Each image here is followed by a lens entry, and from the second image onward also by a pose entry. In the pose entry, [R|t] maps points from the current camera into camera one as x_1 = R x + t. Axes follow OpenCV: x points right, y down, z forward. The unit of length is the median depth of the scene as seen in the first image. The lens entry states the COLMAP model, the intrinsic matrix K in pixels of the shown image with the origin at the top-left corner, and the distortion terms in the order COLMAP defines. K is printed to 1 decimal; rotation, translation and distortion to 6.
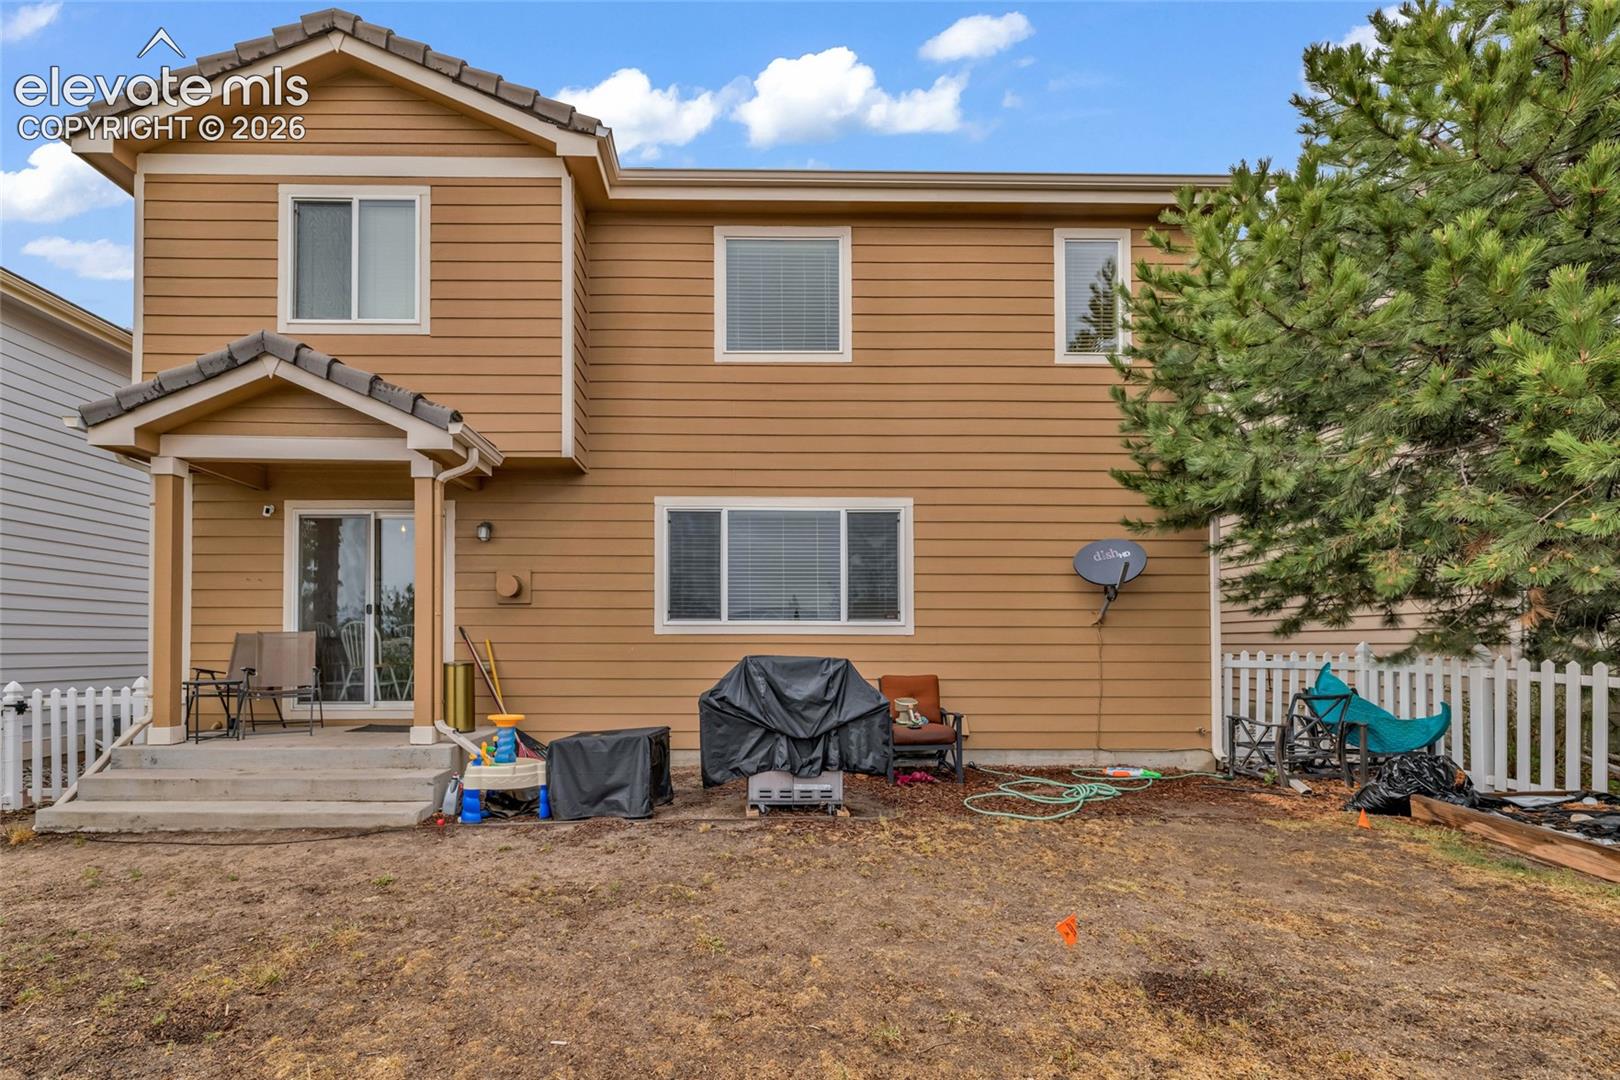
lens RADIAL K [[671.8, 0, 672.0], [0, 671.8, 639.9], [0, 0, 1]] dist [0.000513, 0.000453]
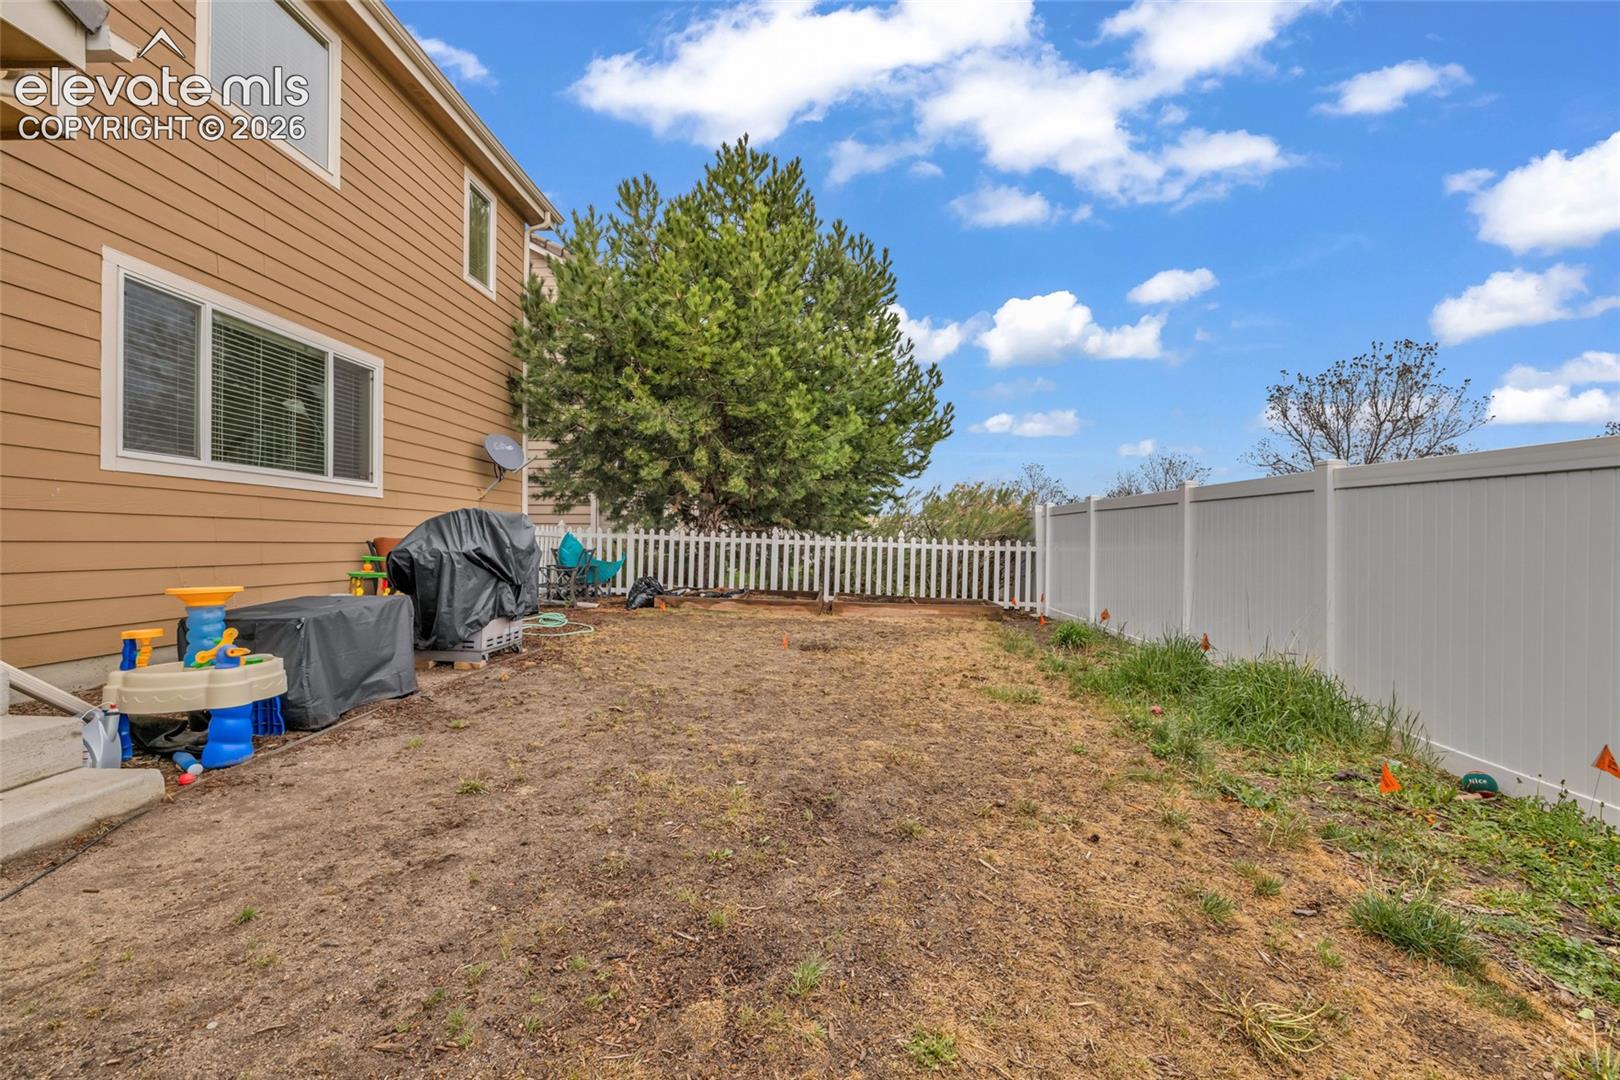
lens RADIAL K [[671.8, 0, 814.8], [0, 671.8, 538.6], [0, 0, 1]] dist [0.000513, 0.000453]
pose [[0.051107, 0.005377, 0.998679, -0.787695], [-0.020673, 0.999777, -0.004325, 0.057774], [-0.998479, -0.020425, 0.051206, 0.409744]]
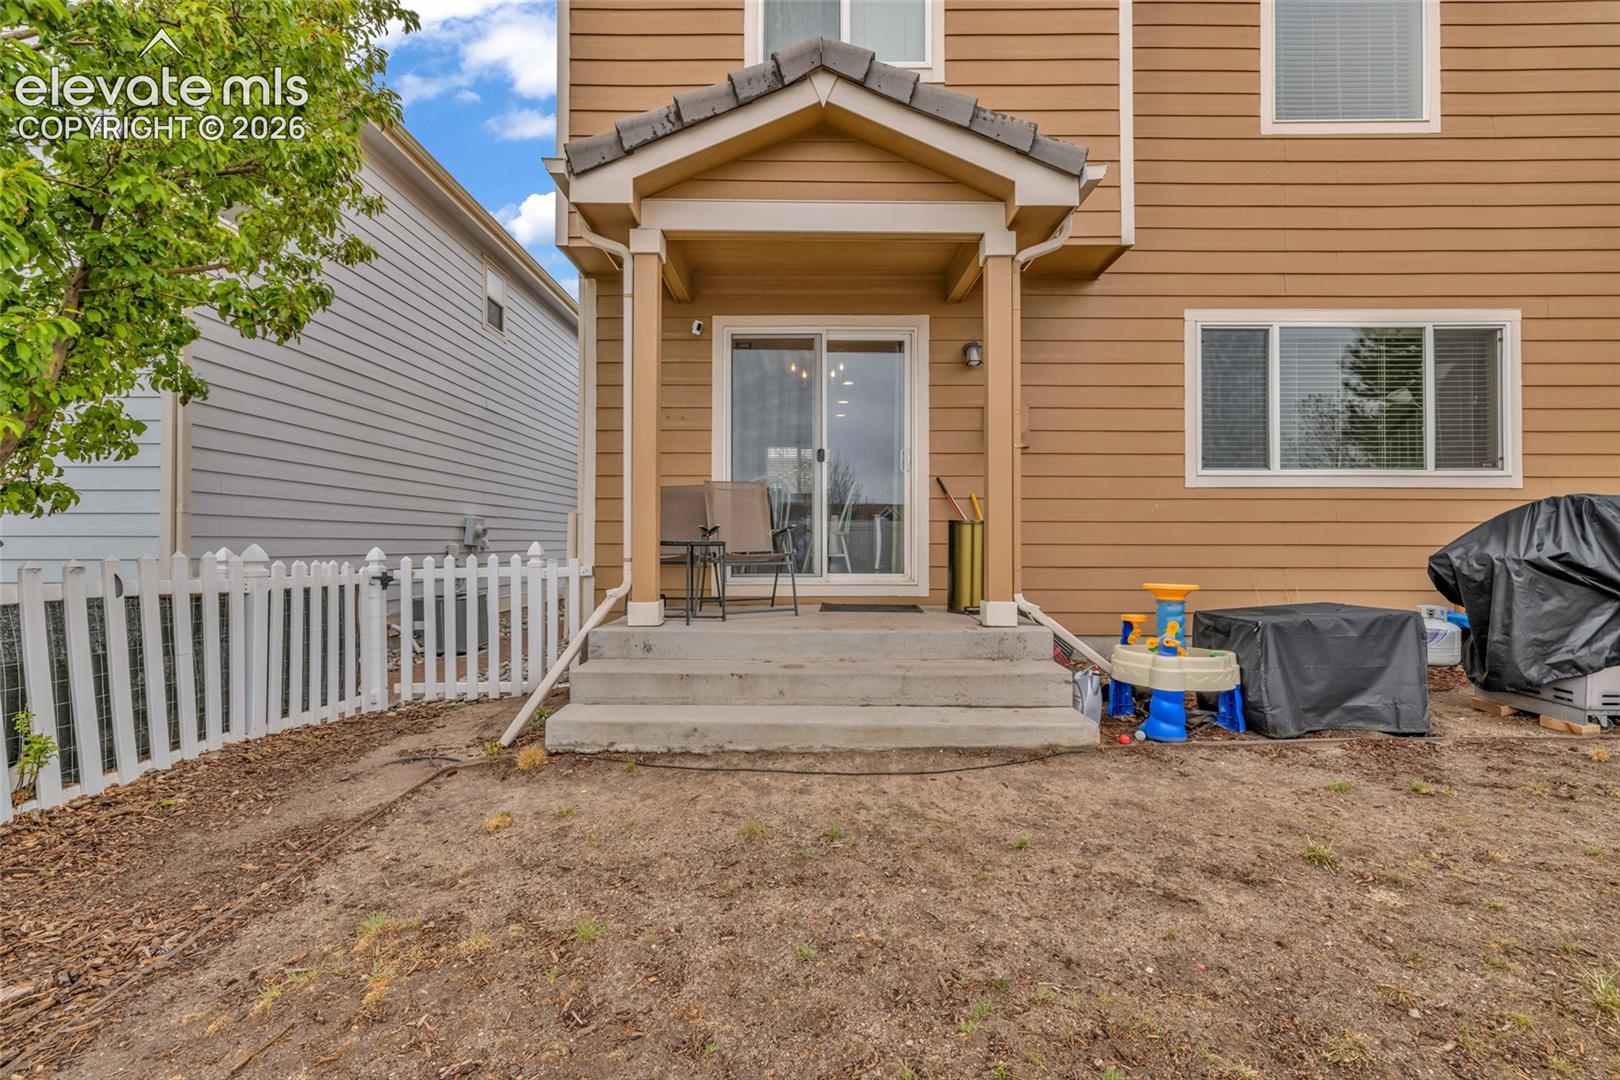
lens RADIAL K [[671.8, 0, 802.0], [0, 671.8, 537.1], [0, 0, 1]] dist [0.000513, 0.000453]
pose [[0.999828, -0.000529, -0.018557, -0.591469], [0.000698, 0.999958, 0.009095, 0.054428], [0.018551, -0.009107, 0.999786, 0.283700]]
